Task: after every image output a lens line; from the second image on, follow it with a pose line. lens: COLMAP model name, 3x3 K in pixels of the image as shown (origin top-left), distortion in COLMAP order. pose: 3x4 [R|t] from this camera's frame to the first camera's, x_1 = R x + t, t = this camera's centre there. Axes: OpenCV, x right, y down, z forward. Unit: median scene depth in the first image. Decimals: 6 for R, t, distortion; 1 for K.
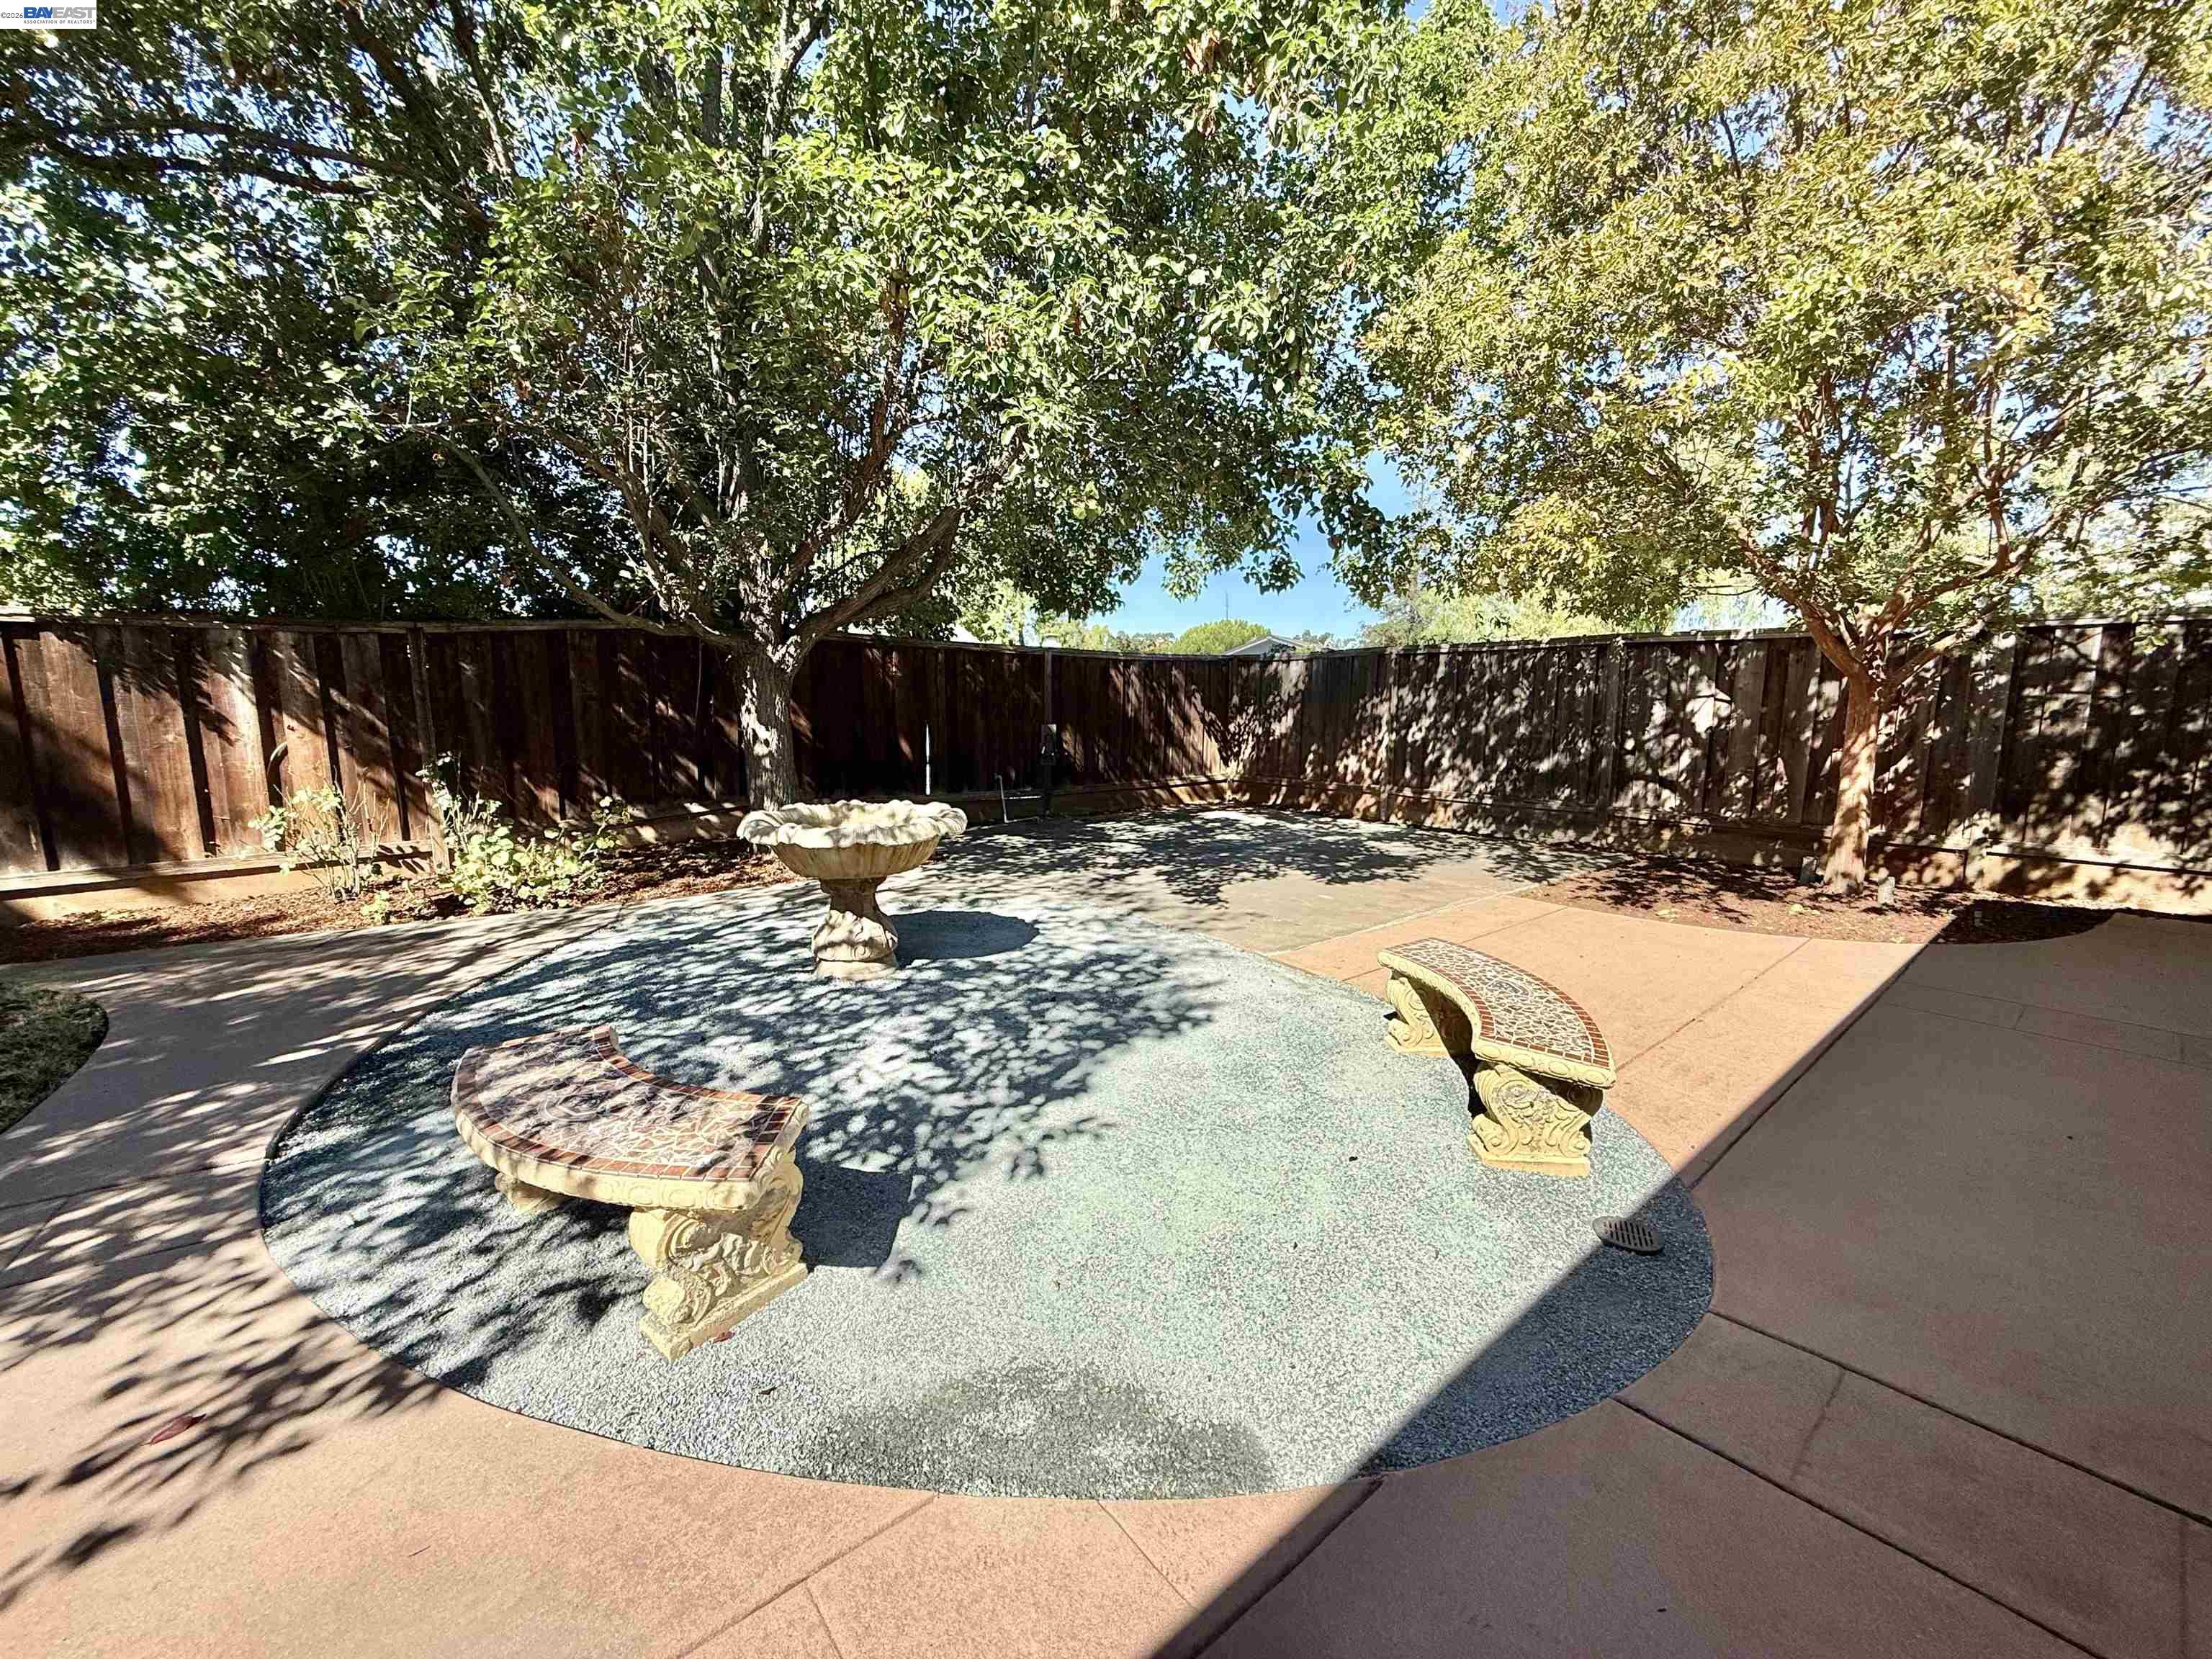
lens RADIAL K [[883.5, 0, 1106.0], [0, 883.5, 835.9], [0, 0, 1]] dist [-0.002507, 0.001219]
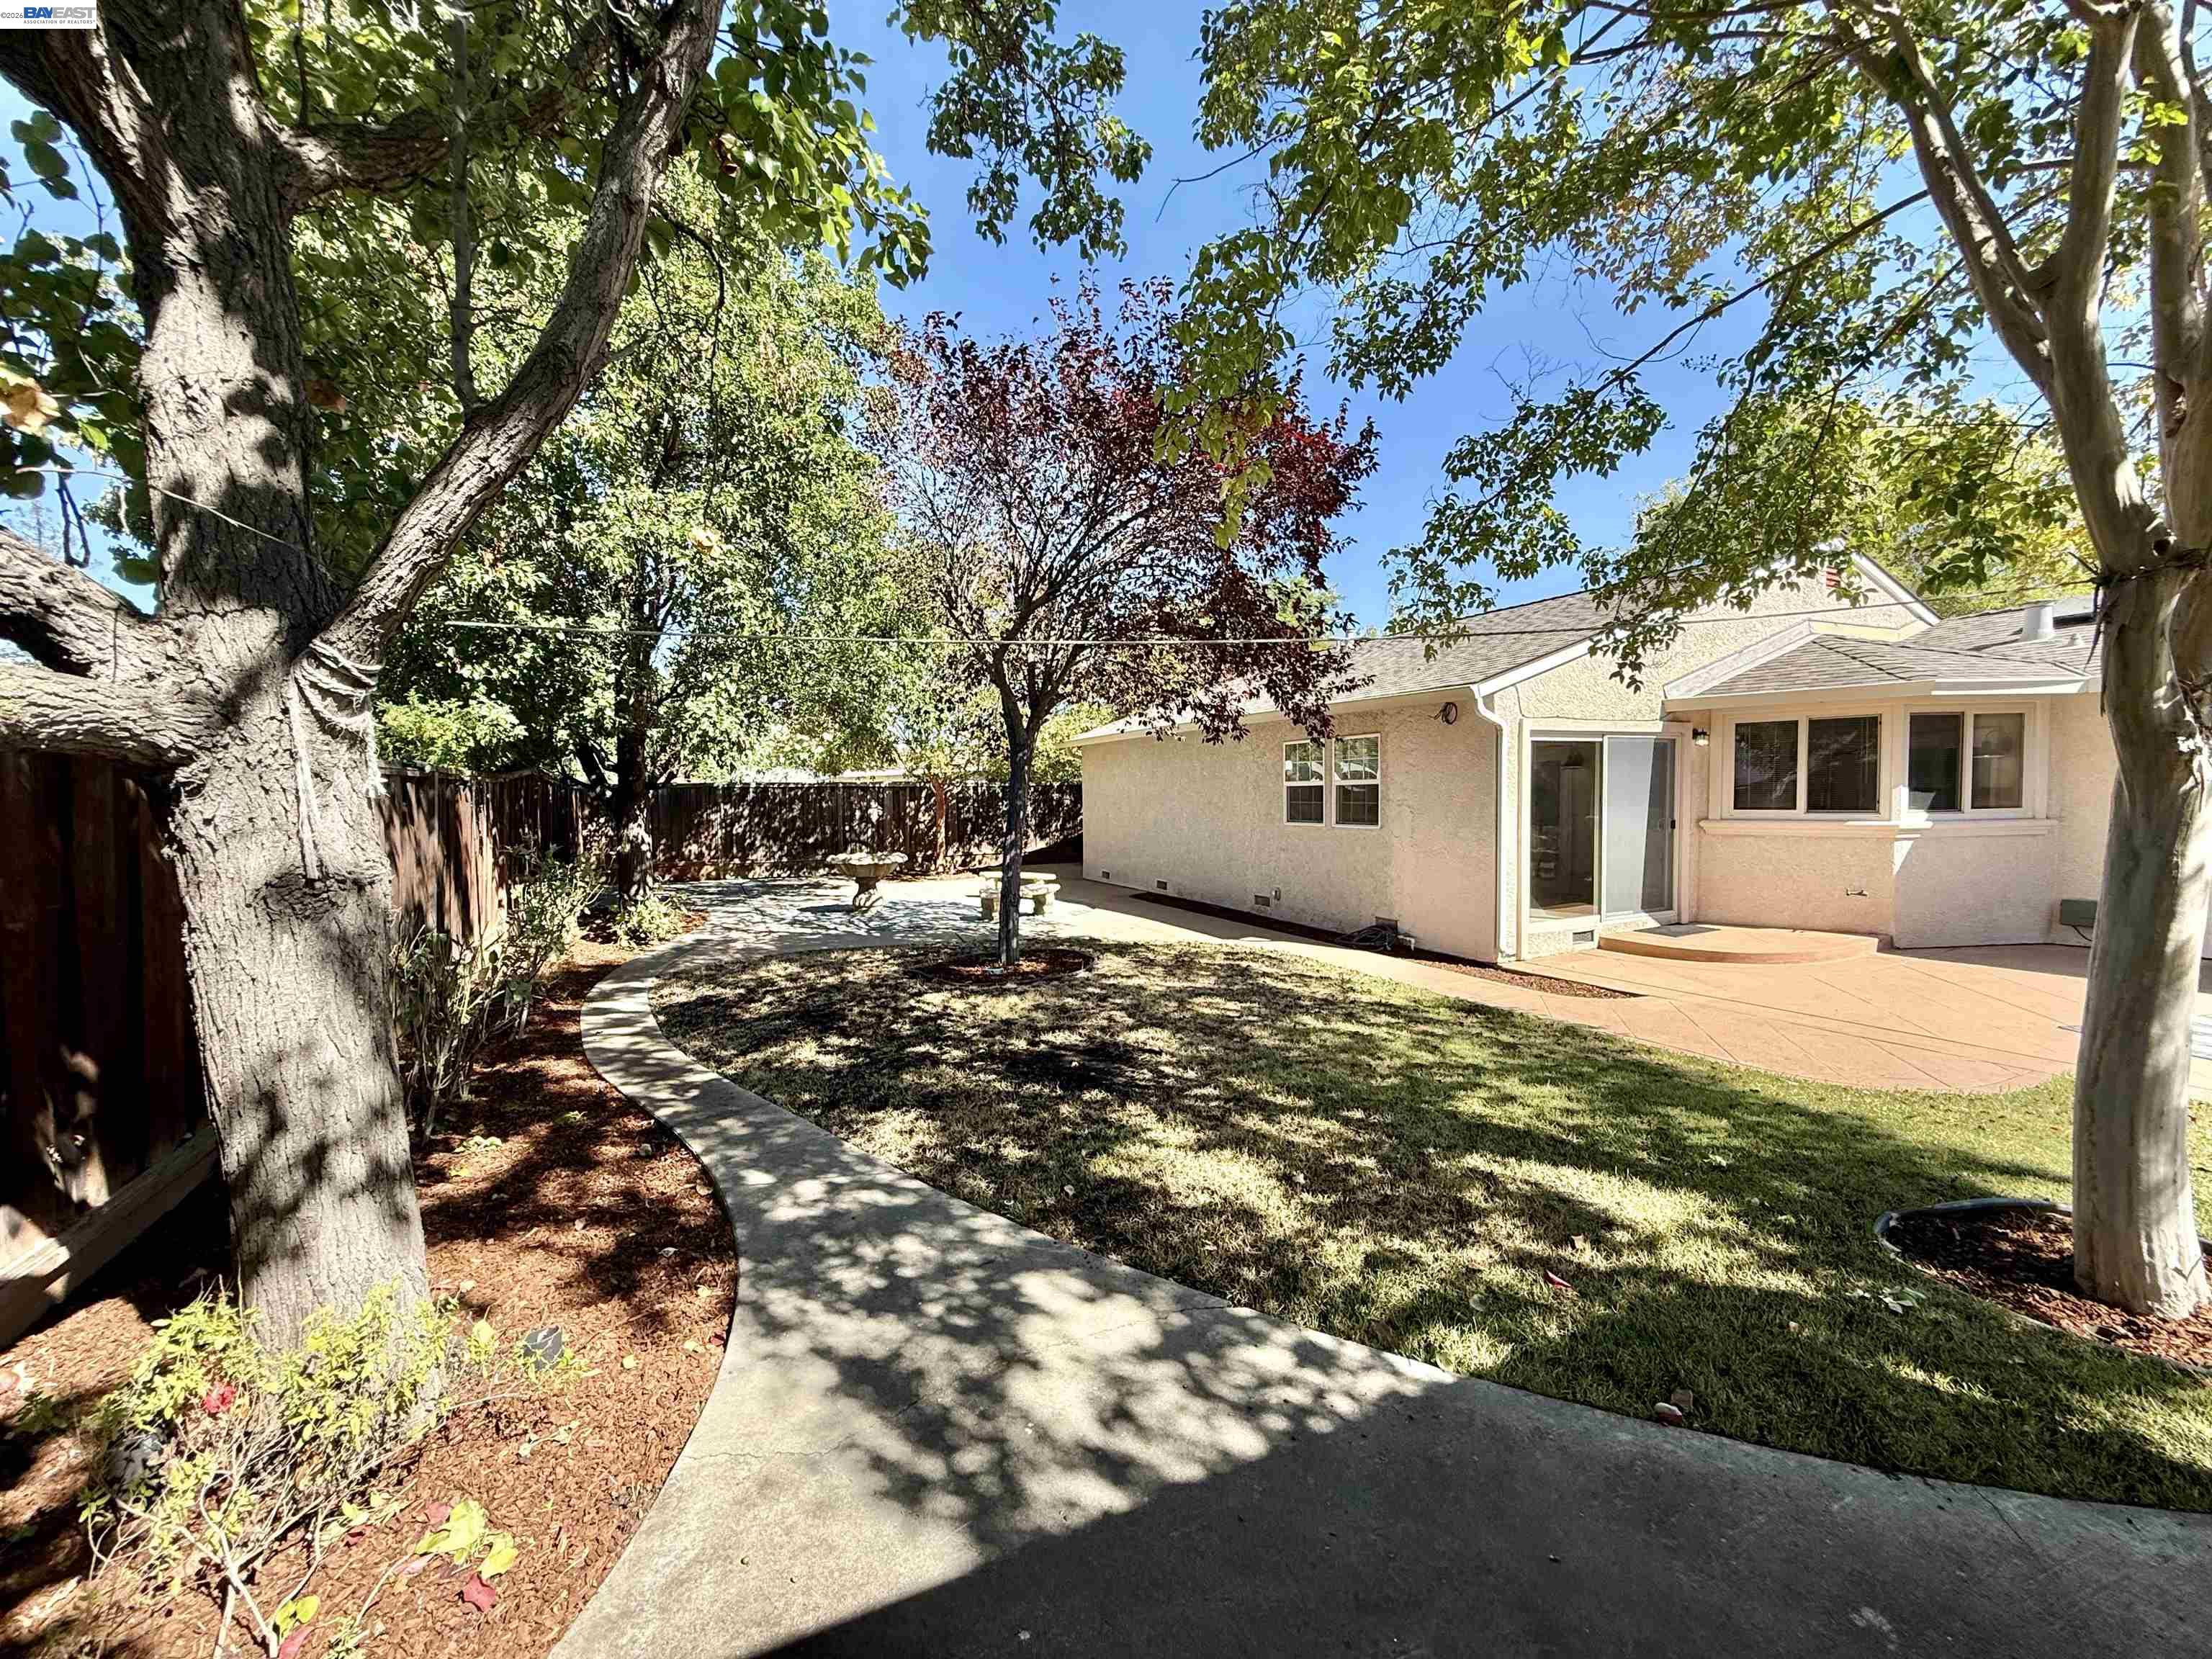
lens RADIAL K [[883.5, 0, 1104.8], [0, 883.5, 825.9], [0, 0, 1]] dist [-0.002507, 0.001219]
pose [[0.240044, -0.036482, 0.970076, -1.975089], [0.158295, 0.987390, -0.002037, 0.005971], [-0.957769, 0.154047, 0.242792, -0.301188]]
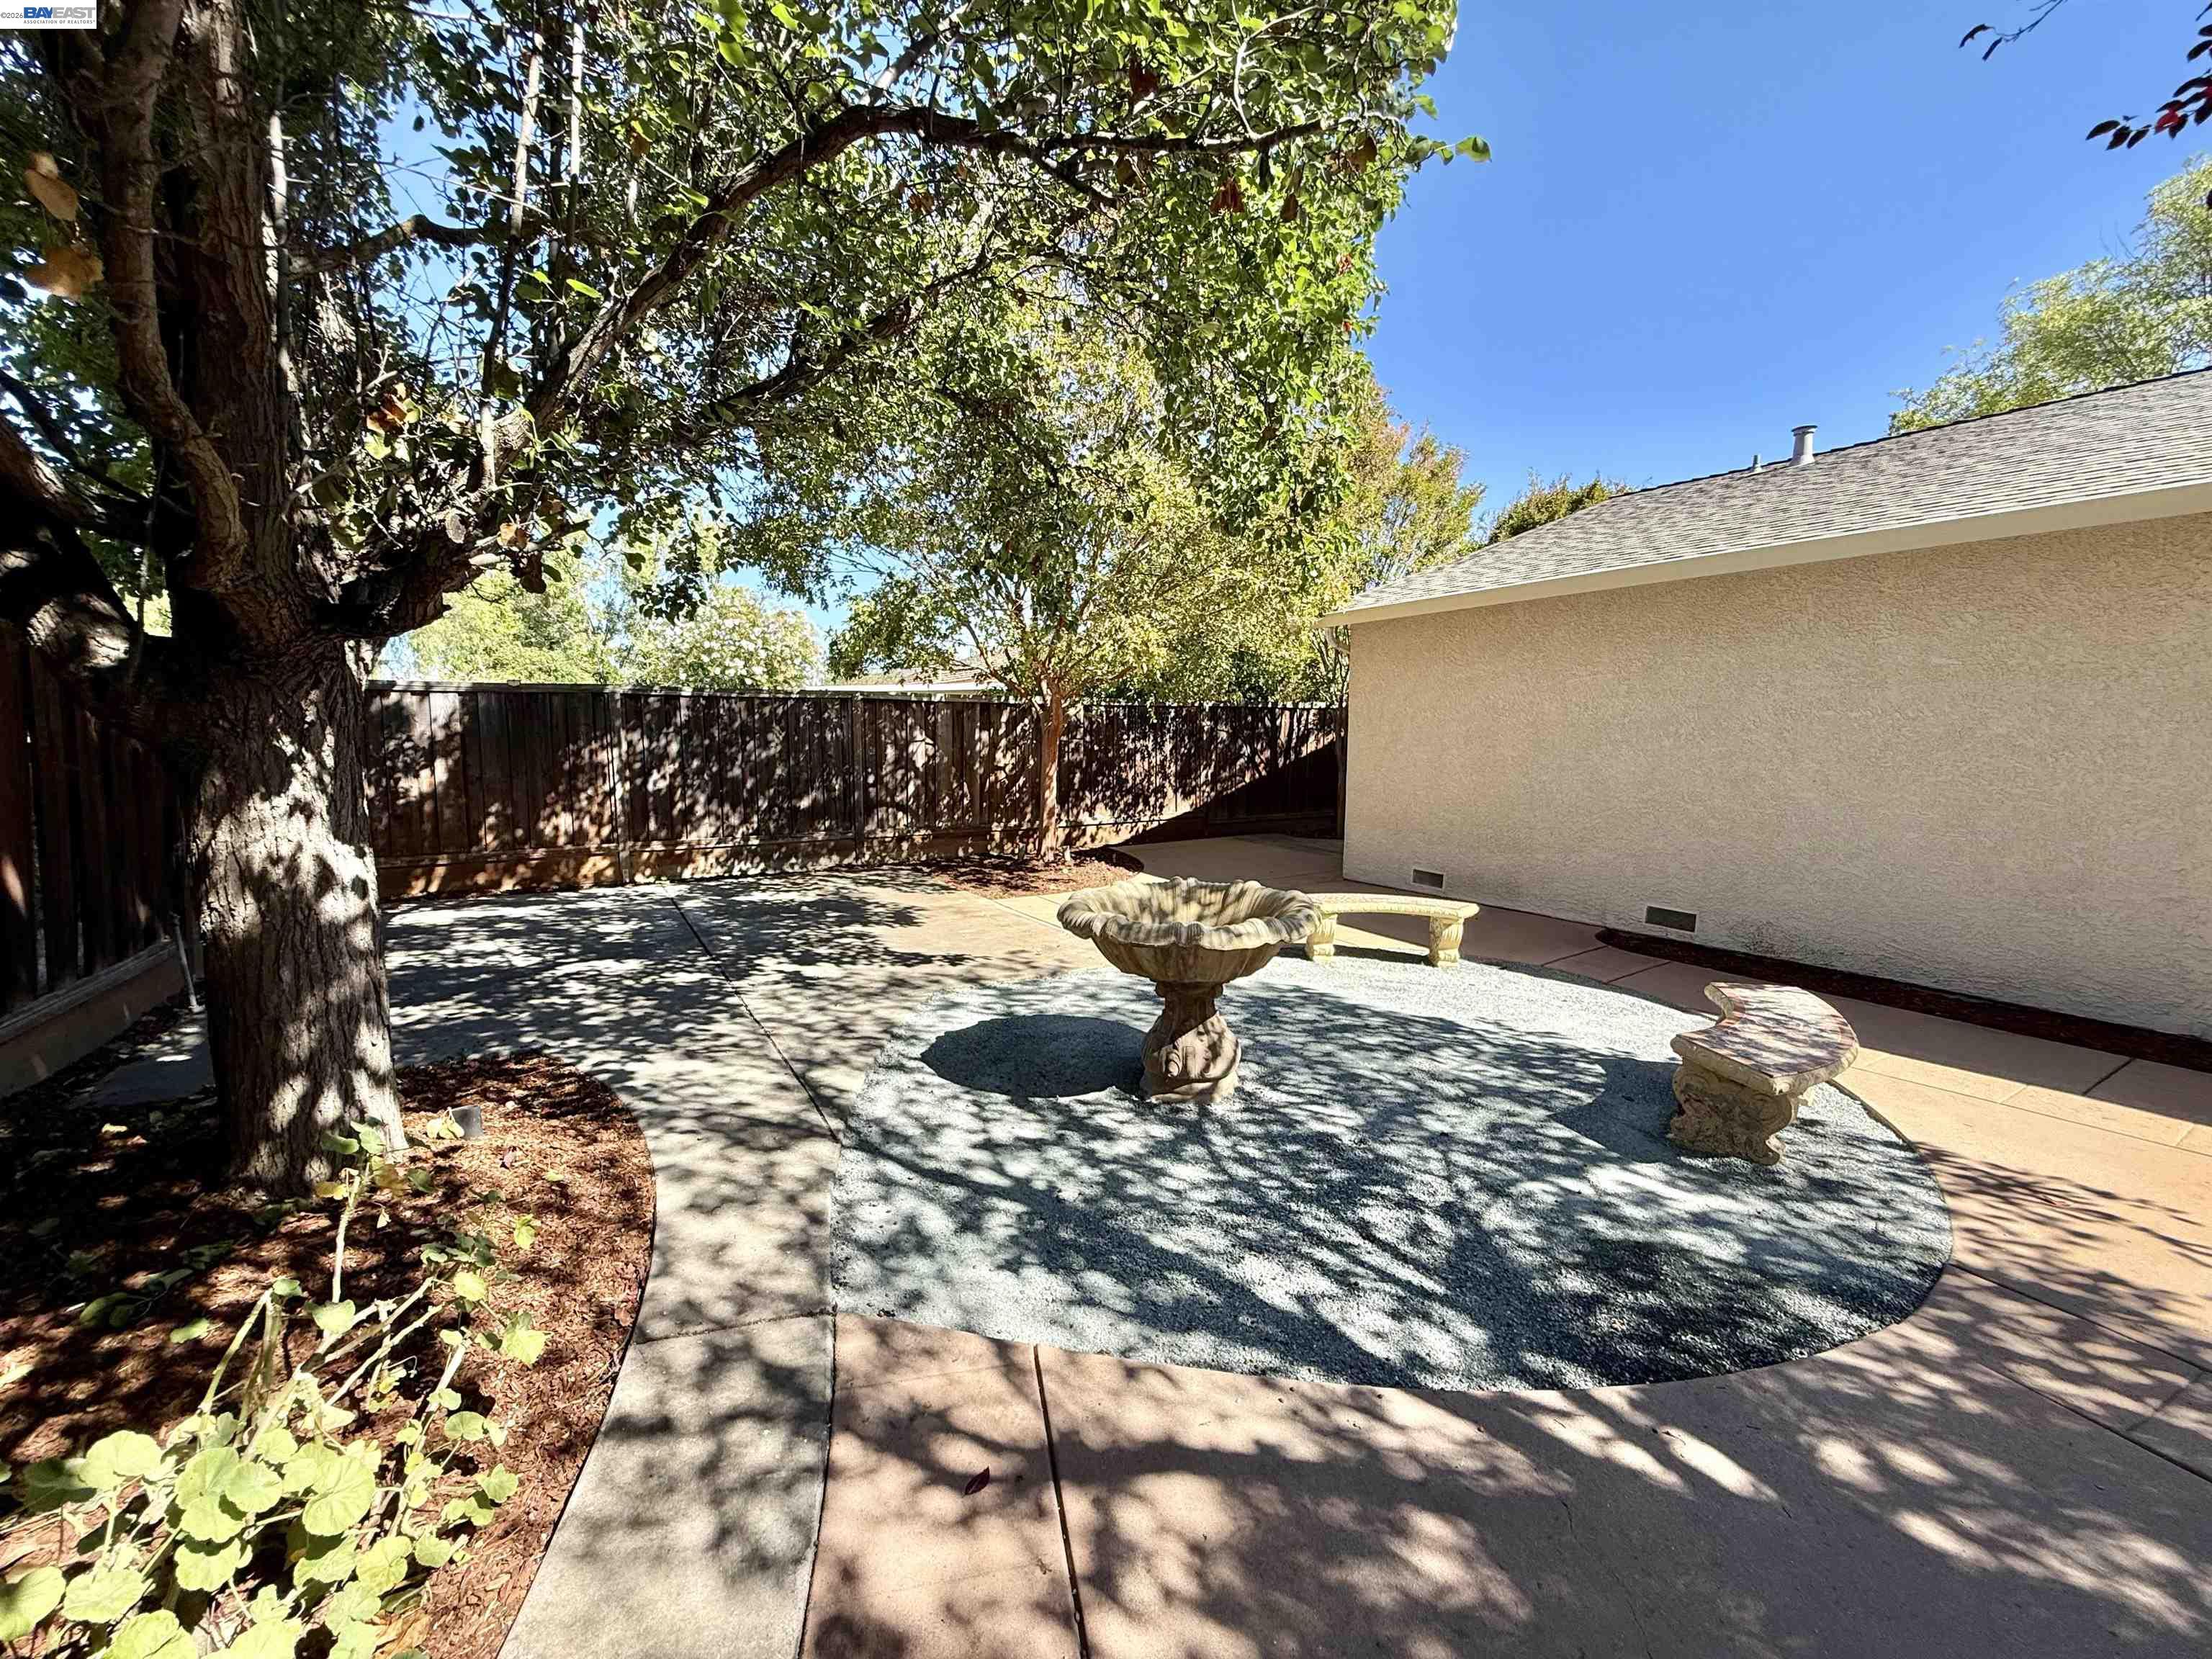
lens RADIAL K [[883.5, 0, 1102.5], [0, 883.5, 829.0], [0, 0, 1]] dist [-0.002507, 0.001219]
pose [[0.128531, -0.108402, 0.985763, -0.775413], [0.149652, 0.984745, 0.088778, -0.123957], [-0.980349, 0.136111, 0.142793, 0.659714]]
